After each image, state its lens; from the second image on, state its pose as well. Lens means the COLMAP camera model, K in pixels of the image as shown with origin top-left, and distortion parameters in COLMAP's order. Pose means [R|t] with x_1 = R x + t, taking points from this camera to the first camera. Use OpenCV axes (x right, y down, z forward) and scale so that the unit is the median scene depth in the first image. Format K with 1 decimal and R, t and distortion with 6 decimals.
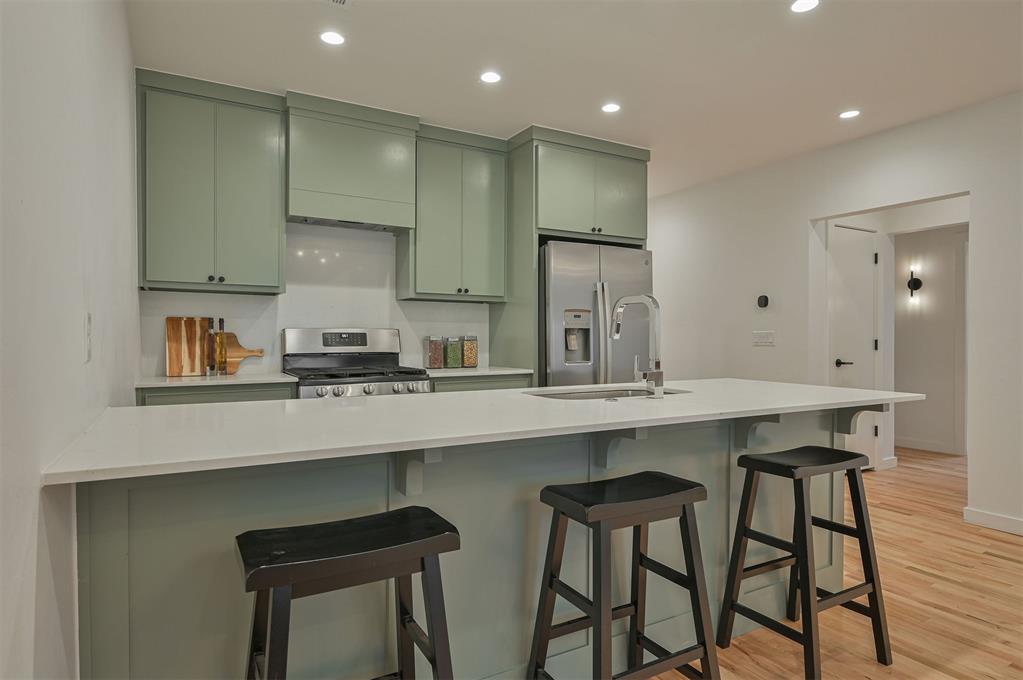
lens RADIAL K [[587.3, 0, 511.5], [0, 587.3, 340.0], [0, 0, 1]] dist [-0.000575, -0.000325]
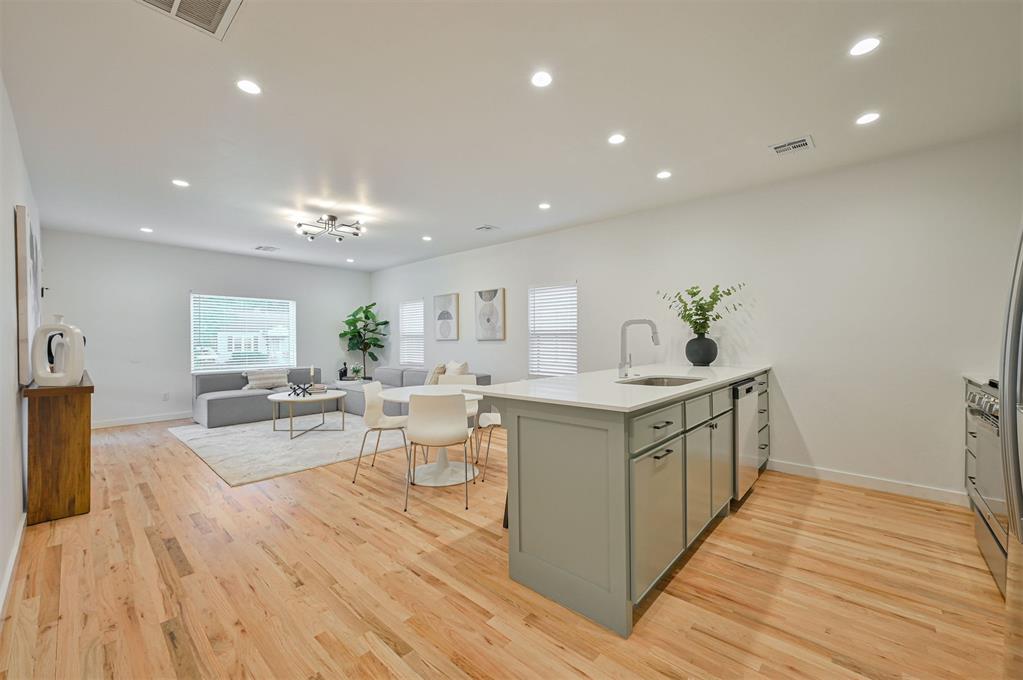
lens RADIAL K [[403.4, 0, 514.5], [0, 403.4, 342.4], [0, 0, 1]] dist [-0.000447, 0.000063]
pose [[-0.950109, 0.003857, -0.311894, 0.588065], [0.000169, 0.999930, 0.011849, -0.011993], [0.311917, 0.011205, -0.950043, 1.272963]]
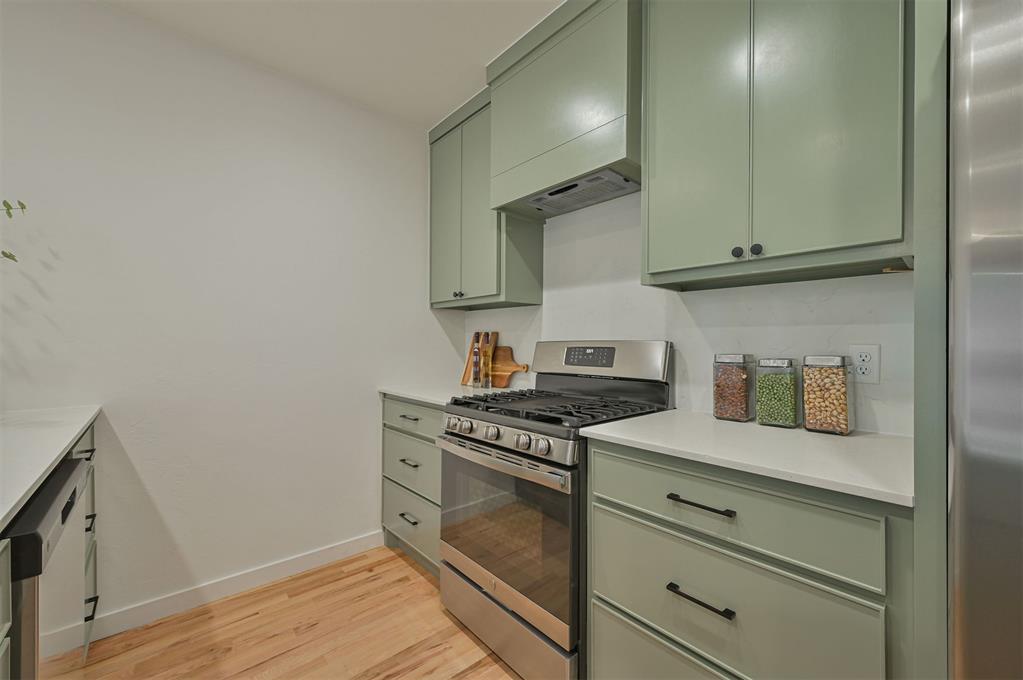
lens RADIAL K [[403.4, 0, 514.5], [0, 403.4, 342.4], [0, 0, 1]] dist [-0.000447, 0.000063]
pose [[0.212170, -0.004514, -0.977222, 0.188793], [-0.015361, 0.999850, -0.007954, -0.013359], [0.977112, 0.016699, 0.212069, 0.858175]]
